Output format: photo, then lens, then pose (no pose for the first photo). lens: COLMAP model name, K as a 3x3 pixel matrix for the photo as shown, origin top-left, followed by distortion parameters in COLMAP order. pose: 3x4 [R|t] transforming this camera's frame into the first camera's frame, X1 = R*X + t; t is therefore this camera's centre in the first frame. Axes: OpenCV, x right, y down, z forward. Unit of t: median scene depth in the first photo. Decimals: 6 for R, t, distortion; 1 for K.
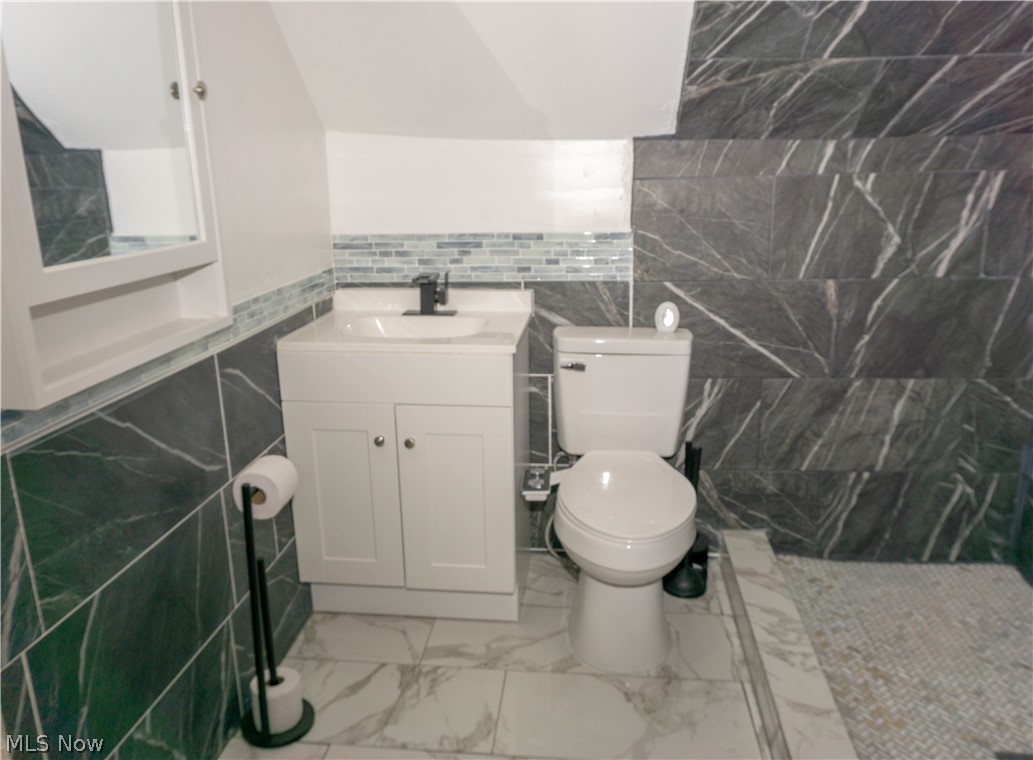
lens RADIAL K [[755.4, 0, 516.1], [0, 755.4, 382.1], [0, 0, 1]] dist [-0.017745, -0.006392]
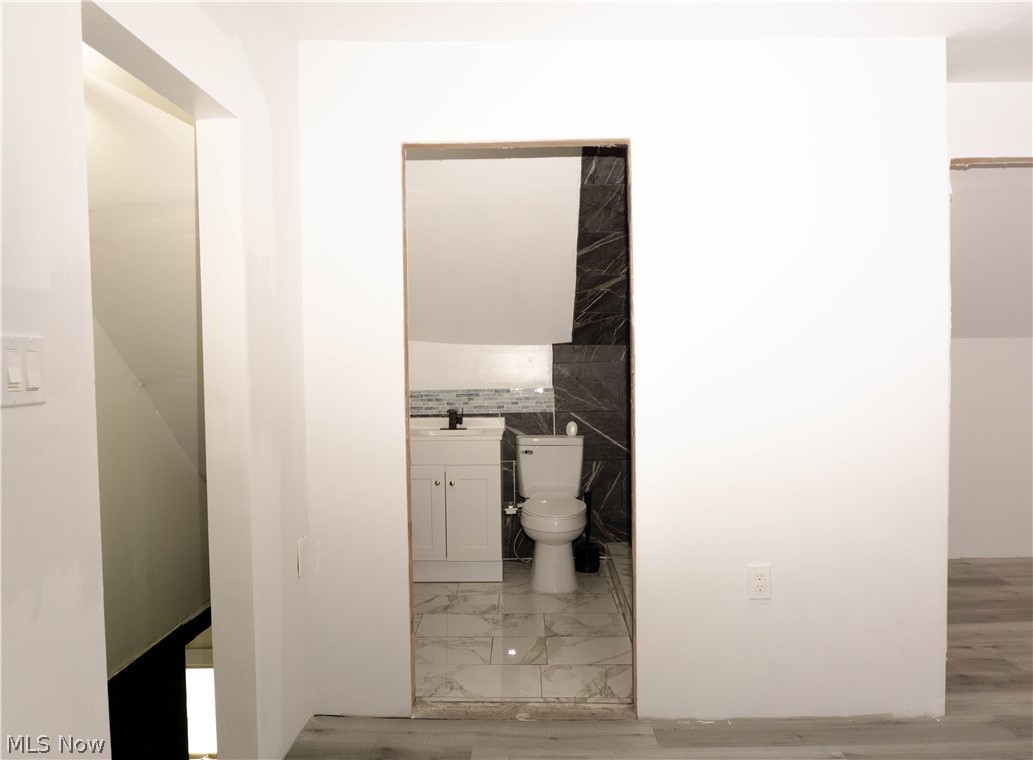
lens RADIAL K [[755.4, 0, 516.0], [0, 755.4, 389.3], [0, 0, 1]] dist [-0.017745, -0.006392]
pose [[0.995982, -0.003746, 0.089471, -0.129838], [0.023956, 0.973855, -0.225903, 0.263150], [-0.086286, 0.227139, 0.970032, -0.973221]]
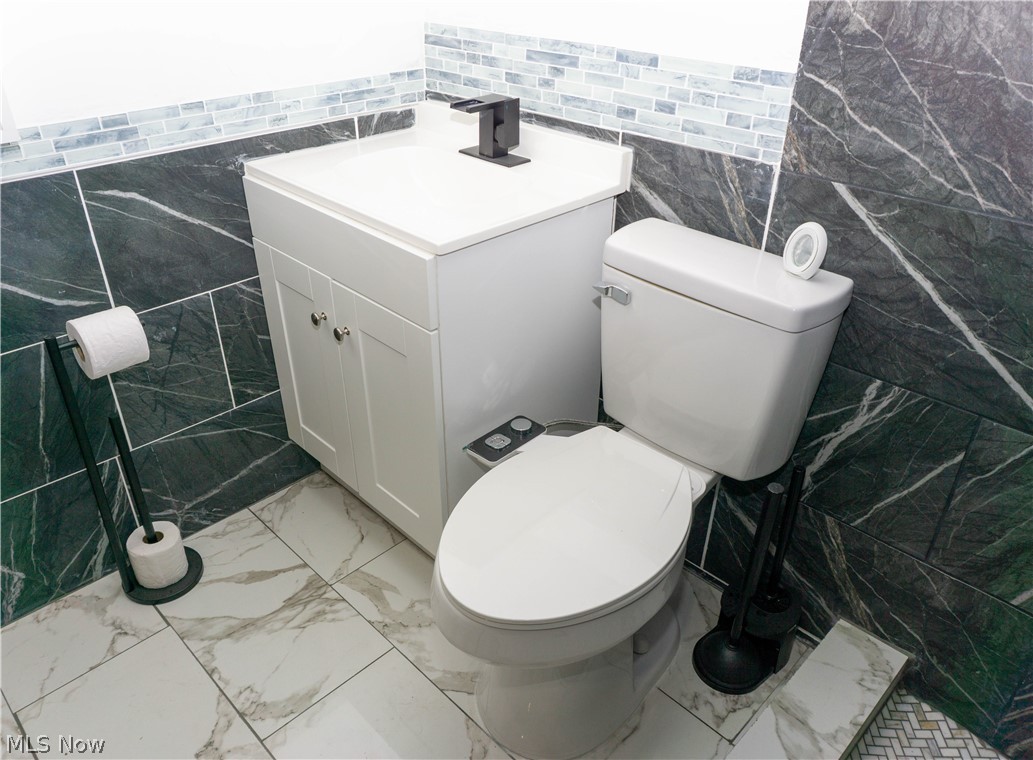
lens RADIAL K [[755.4, 0, 522.3], [0, 755.4, 381.7], [0, 0, 1]] dist [-0.017745, -0.006392]
pose [[0.779200, 0.347281, -0.521770, 0.349902], [-0.193530, 0.925097, 0.326714, -0.133424], [0.596149, -0.153597, 0.788044, 0.439048]]
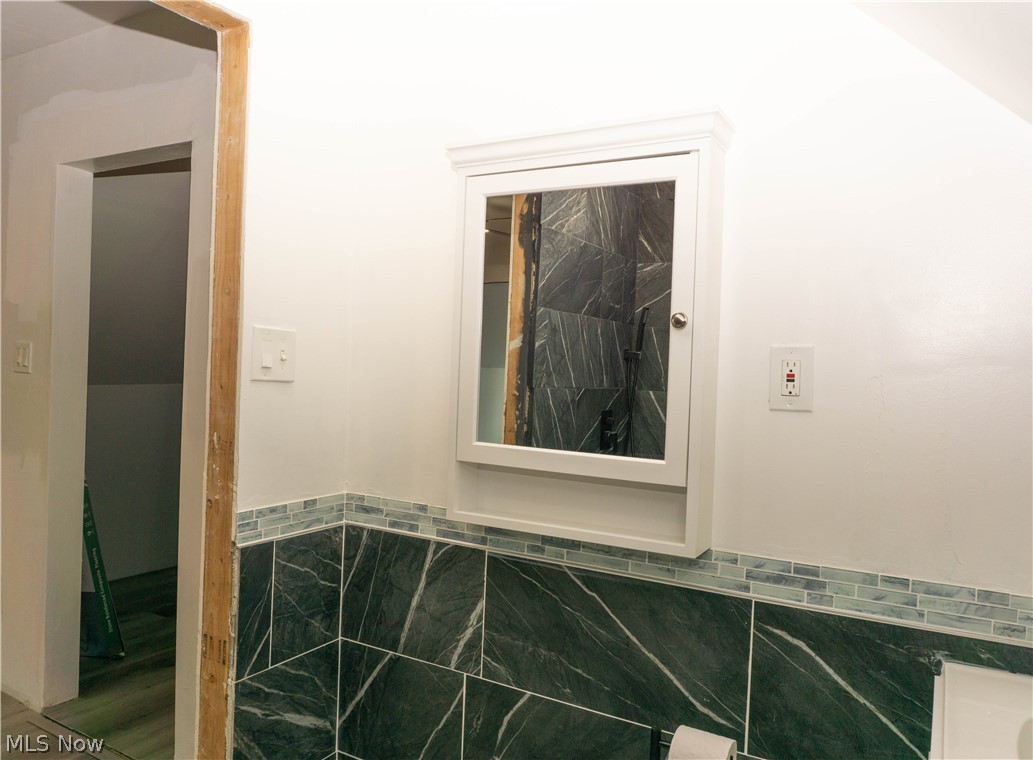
lens RADIAL K [[755.4, 0, 520.3], [0, 755.4, 378.6], [0, 0, 1]] dist [-0.017745, -0.006392]
pose [[-0.398172, 0.009600, -0.917261, 0.363774], [-0.283159, 0.949826, 0.132857, -0.230562], [0.872514, 0.312630, -0.375476, 0.725141]]
